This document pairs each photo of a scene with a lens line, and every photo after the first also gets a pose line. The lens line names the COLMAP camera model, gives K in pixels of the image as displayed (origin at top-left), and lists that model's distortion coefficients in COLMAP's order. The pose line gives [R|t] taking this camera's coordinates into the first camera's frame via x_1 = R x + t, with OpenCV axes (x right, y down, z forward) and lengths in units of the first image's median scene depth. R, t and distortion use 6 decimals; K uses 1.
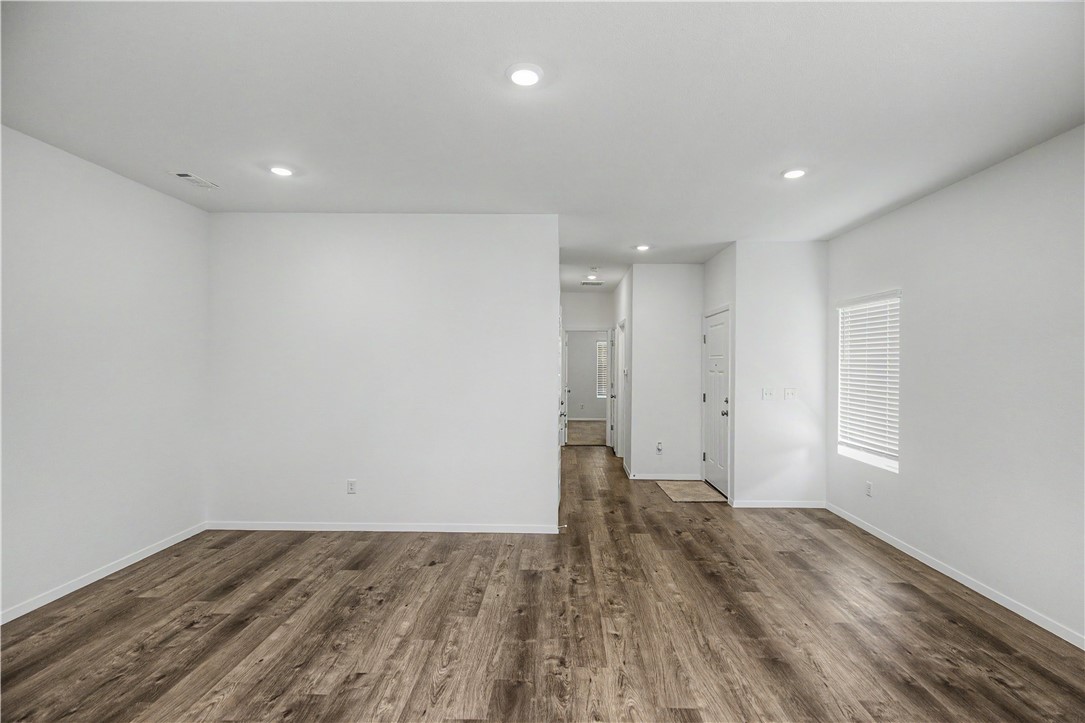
lens RADIAL K [[495.5, 0, 554.7], [0, 495.5, 356.2], [0, 0, 1]] dist [0.001815, -0.000421]
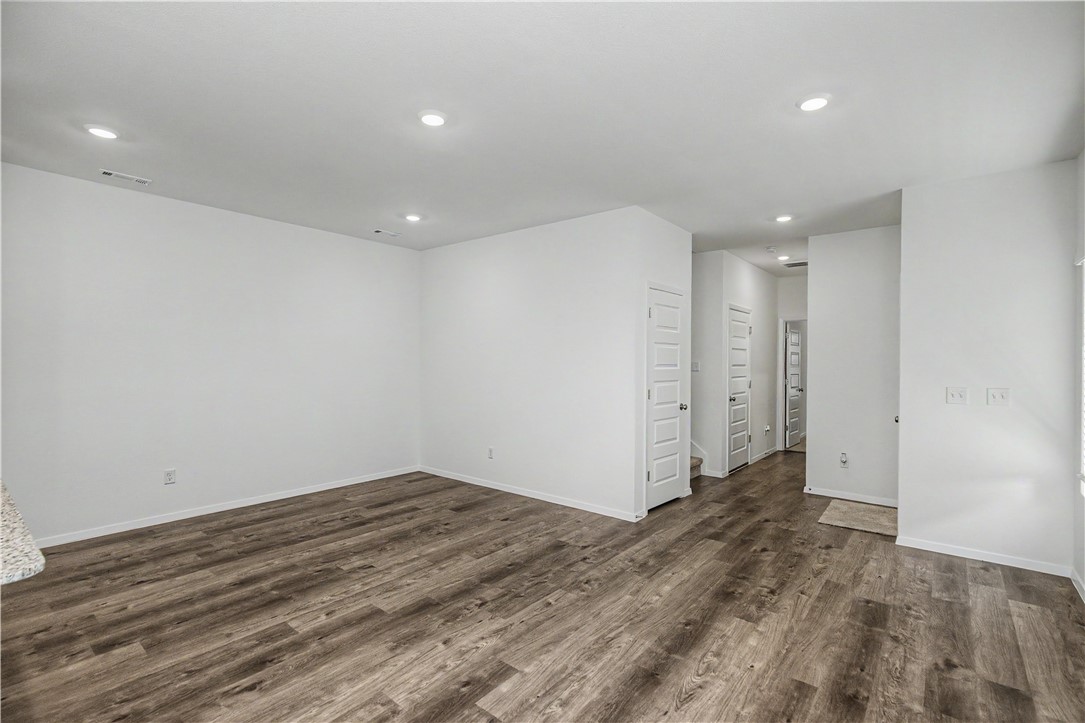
lens RADIAL K [[495.5, 0, 552.7], [0, 495.5, 358.0], [0, 0, 1]] dist [0.001815, -0.000421]
pose [[0.787945, -0.004260, -0.615731, 0.593252], [0.006913, 0.999974, 0.001928, 0.025643], [0.615706, -0.005776, 0.787954, 0.128137]]
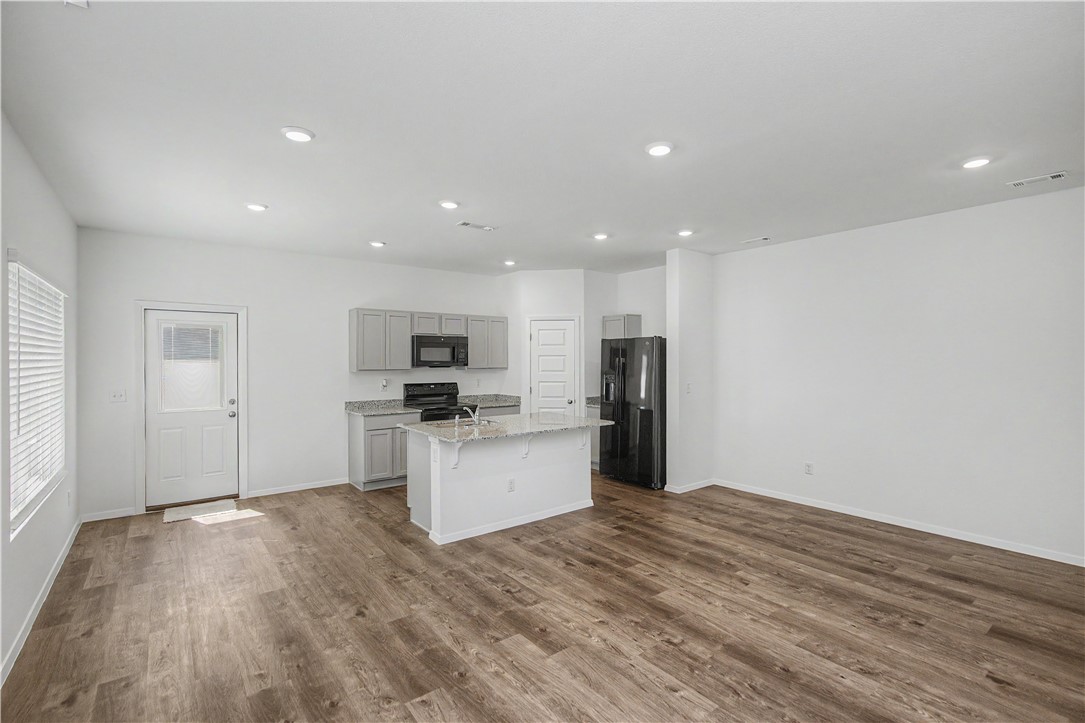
lens RADIAL K [[495.5, 0, 551.5], [0, 495.5, 365.6], [0, 0, 1]] dist [0.001815, -0.000421]
pose [[-0.778545, 0.003593, -0.627578, 0.614691], [0.006145, 0.999979, -0.001898, 0.007725], [0.627559, -0.005334, -0.778551, 1.153331]]
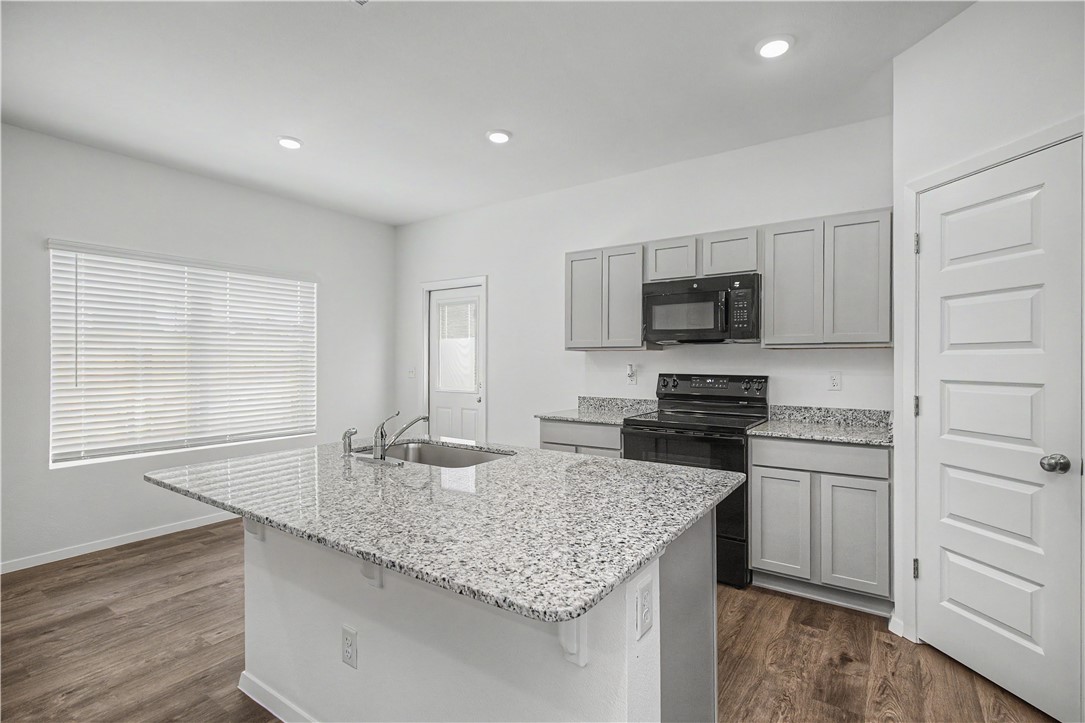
lens RADIAL K [[495.5, 0, 563.7], [0, 495.5, 366.2], [0, 0, 1]] dist [0.001815, -0.000421]
pose [[-0.843386, -0.011399, 0.537187, -0.506034], [-0.012084, 0.999924, 0.002247, 0.053003], [-0.537172, -0.004596, -0.843460, 0.367421]]
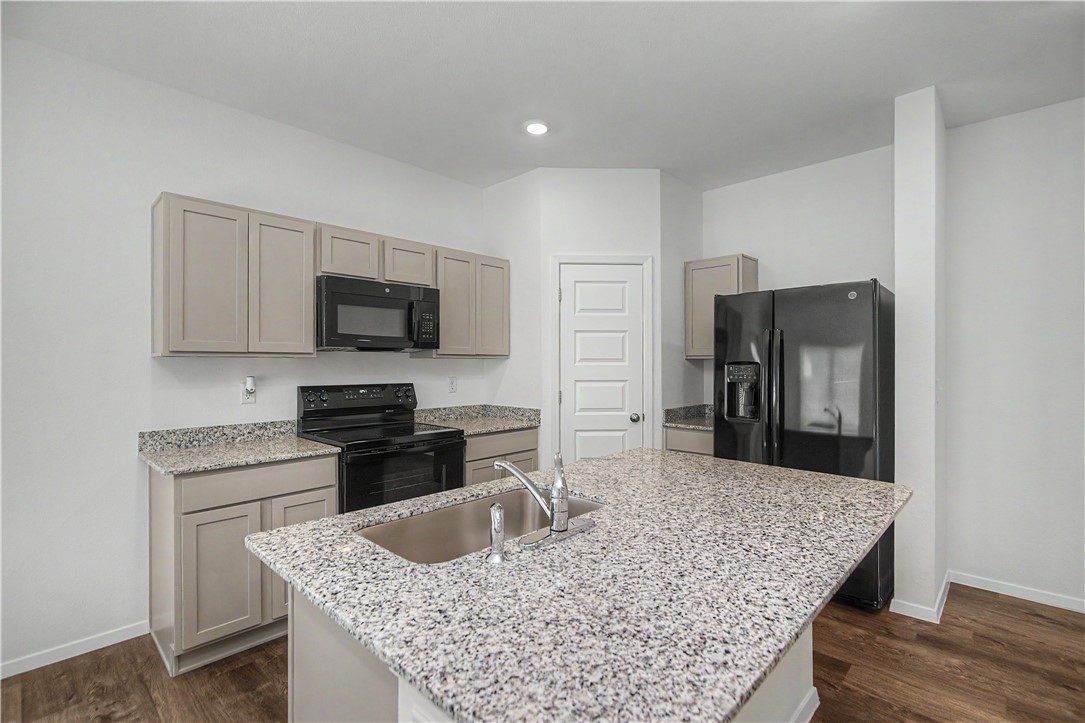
lens RADIAL K [[495.5, 0, 552.0], [0, 495.5, 363.6], [0, 0, 1]] dist [0.001815, -0.000421]
pose [[-0.669932, -0.002650, -0.742418, 0.219907], [0.007336, 0.999921, -0.010189, 0.041512], [0.742386, -0.012273, -0.669860, 0.252075]]
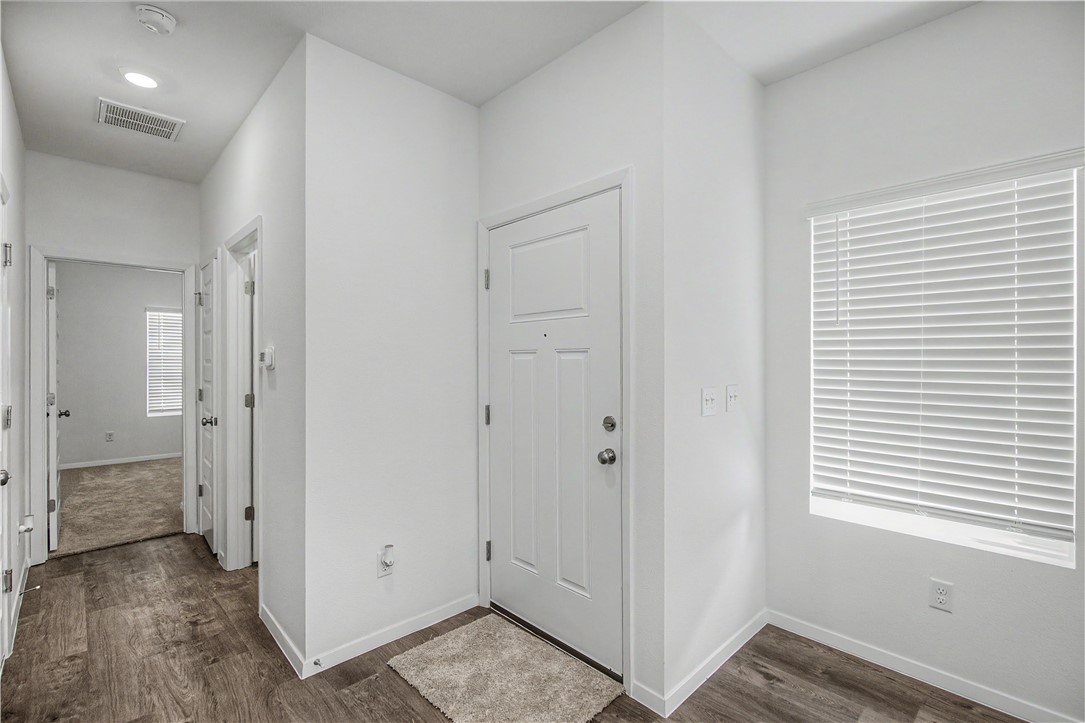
lens RADIAL K [[495.5, 0, 562.1], [0, 495.5, 360.4], [0, 0, 1]] dist [0.001815, -0.000421]
pose [[0.702571, -0.013794, 0.711480, 0.071240], [-0.000956, 0.999793, 0.020328, 0.048389], [-0.711613, -0.014962, 0.702412, 1.146018]]
